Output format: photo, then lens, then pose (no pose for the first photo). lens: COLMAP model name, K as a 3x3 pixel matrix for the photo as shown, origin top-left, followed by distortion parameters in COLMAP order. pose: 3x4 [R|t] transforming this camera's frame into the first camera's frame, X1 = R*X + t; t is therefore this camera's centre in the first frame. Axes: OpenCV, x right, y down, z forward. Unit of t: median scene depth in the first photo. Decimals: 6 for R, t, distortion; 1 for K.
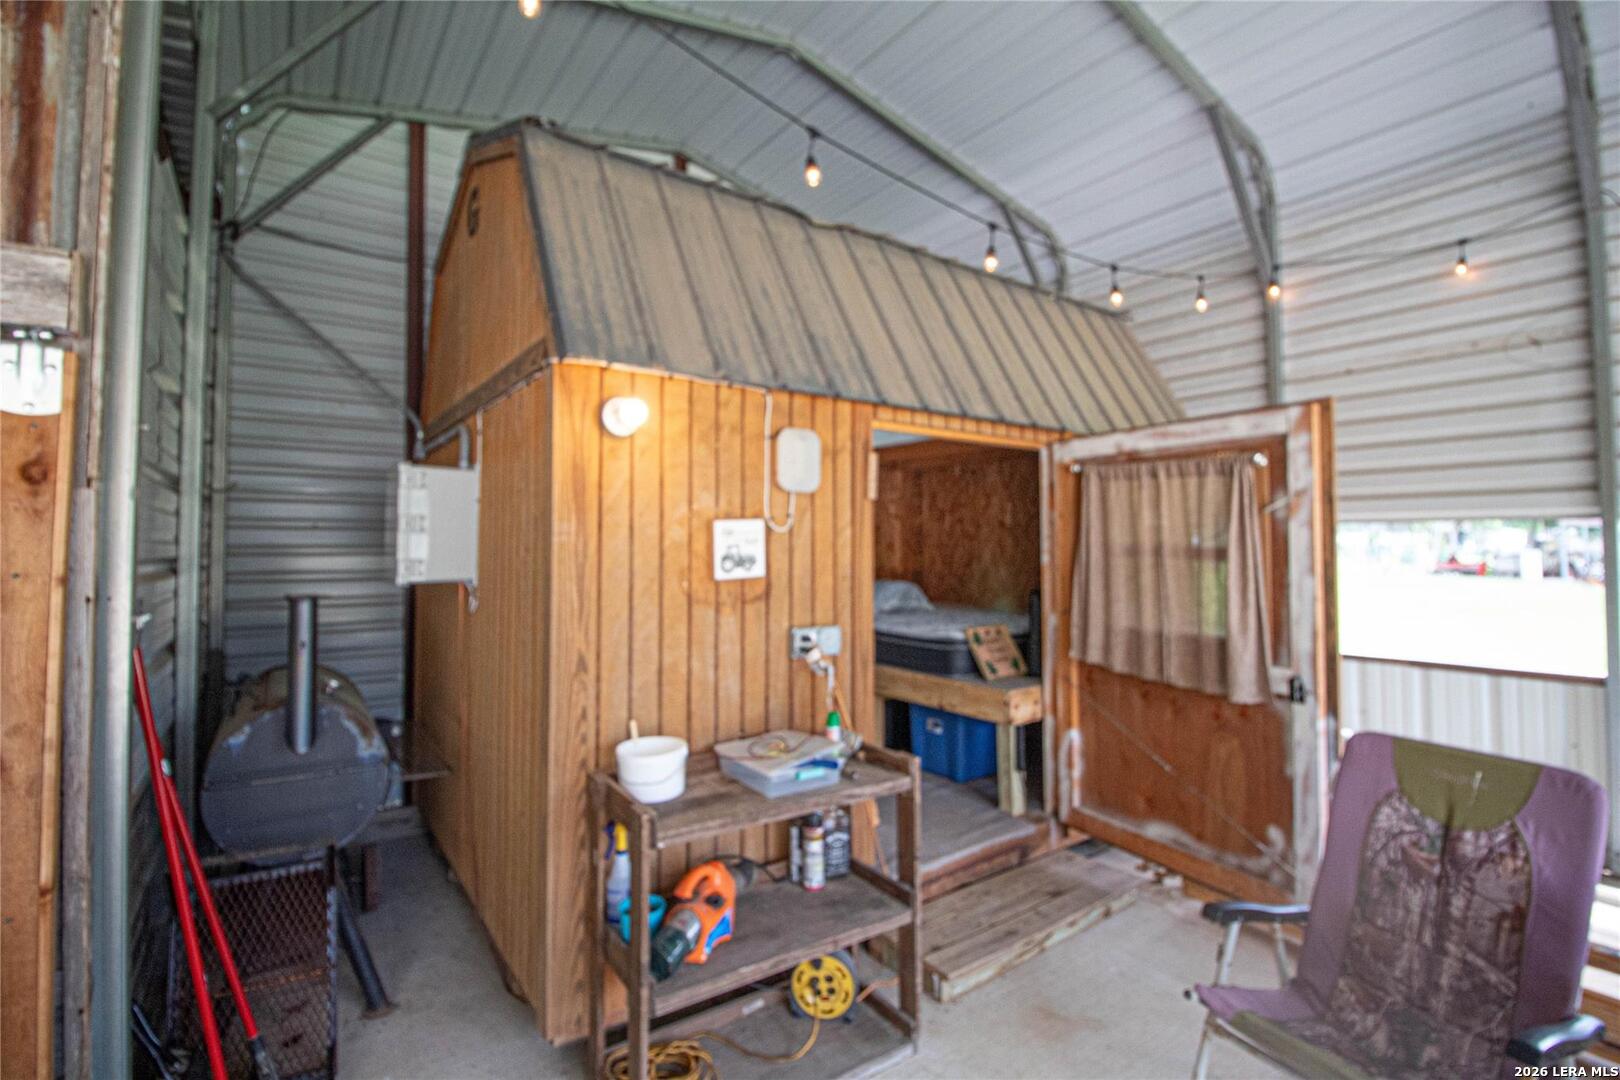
lens RADIAL K [[746.7, 0, 817.9], [0, 746.7, 514.1], [0, 0, 1]] dist [0.001000, -0.013430]
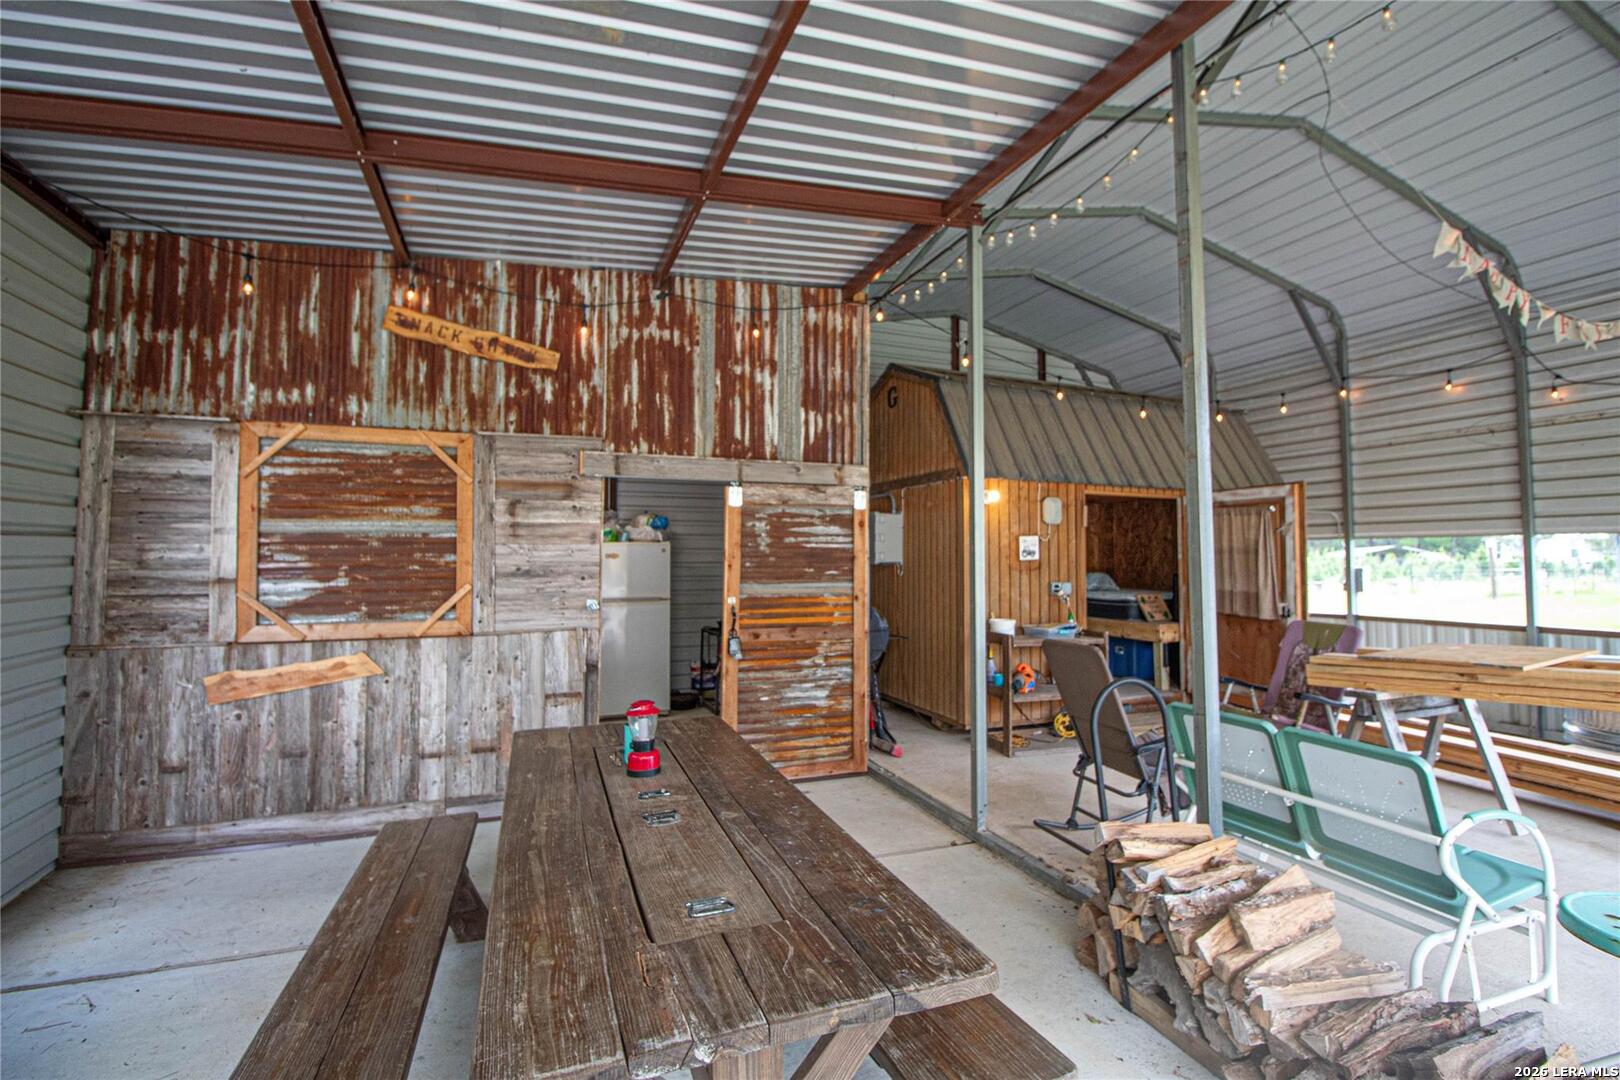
lens RADIAL K [[746.7, 0, 817.9], [0, 746.7, 514.1], [0, 0, 1]] dist [0.001000, -0.013430]
pose [[0.969645, -0.007111, -0.244416, -0.136026], [0.002136, 0.999785, -0.020614, -0.011643], [0.244510, 0.019466, 0.969451, -1.183841]]
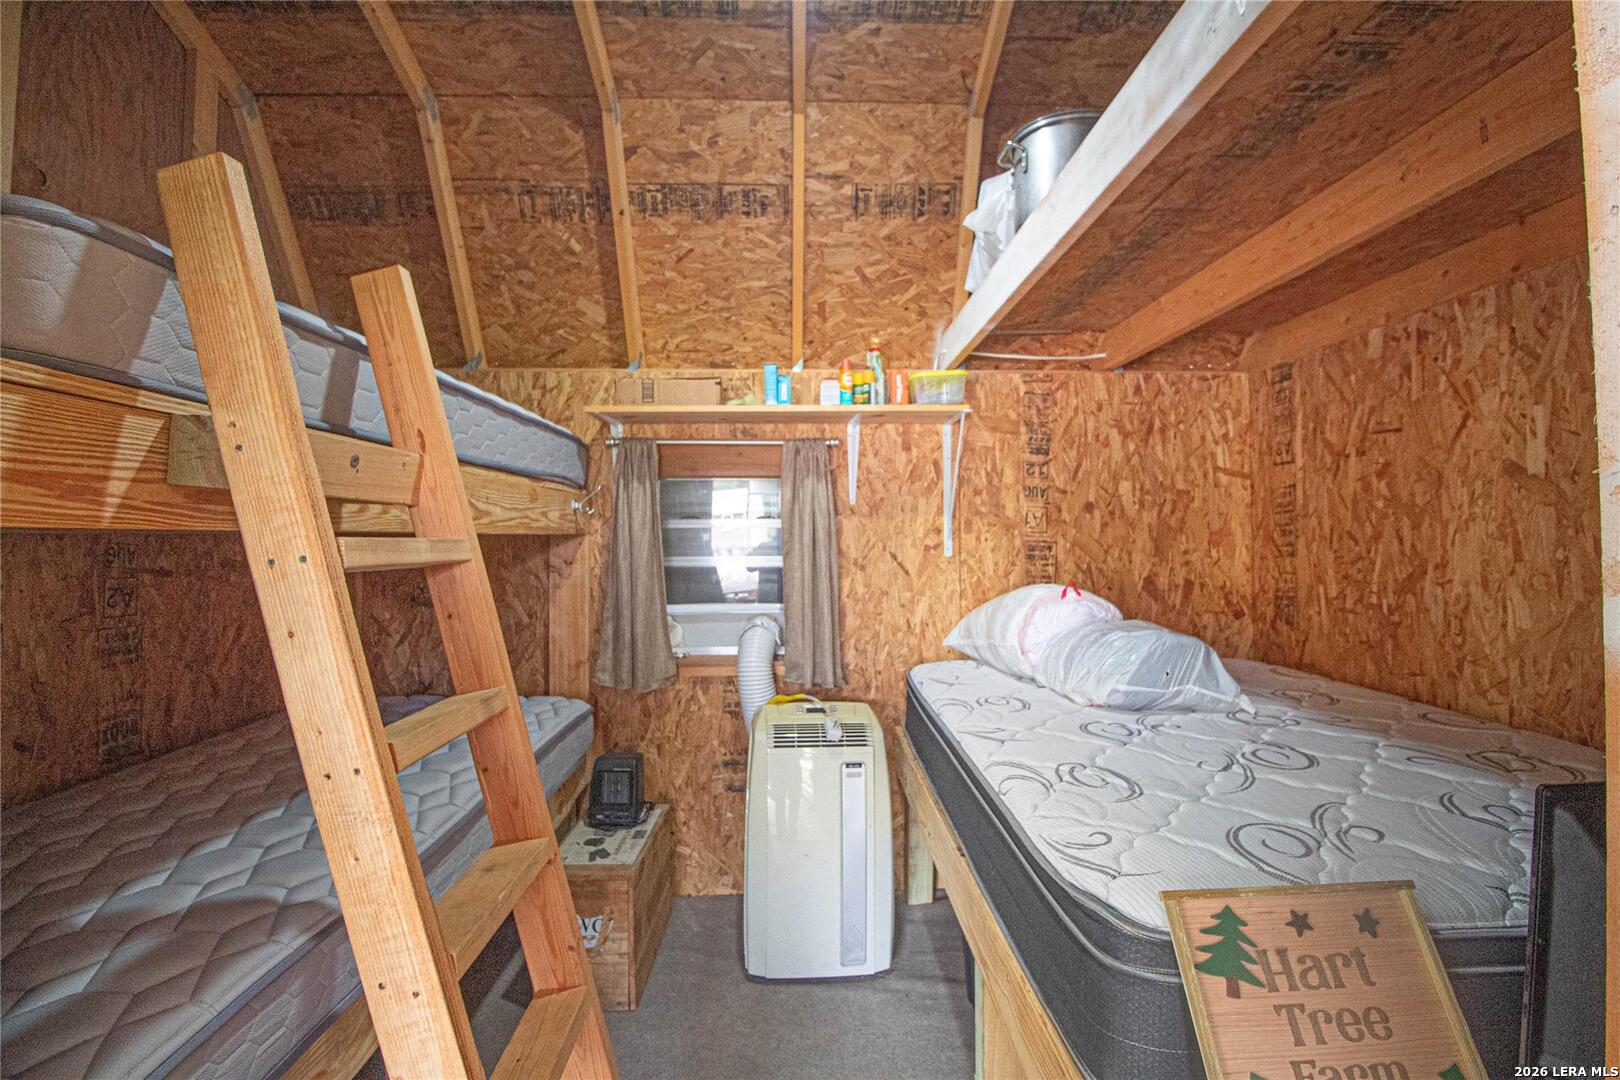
lens RADIAL K [[746.7, 0, 817.9], [0, 746.7, 514.1], [0, 0, 1]] dist [0.001000, -0.013430]
pose [[0.821859, -0.020644, -0.569316, 0.287440], [0.029979, 0.999526, 0.007035, 0.034651], [0.568901, -0.022849, 0.822088, 0.888804]]
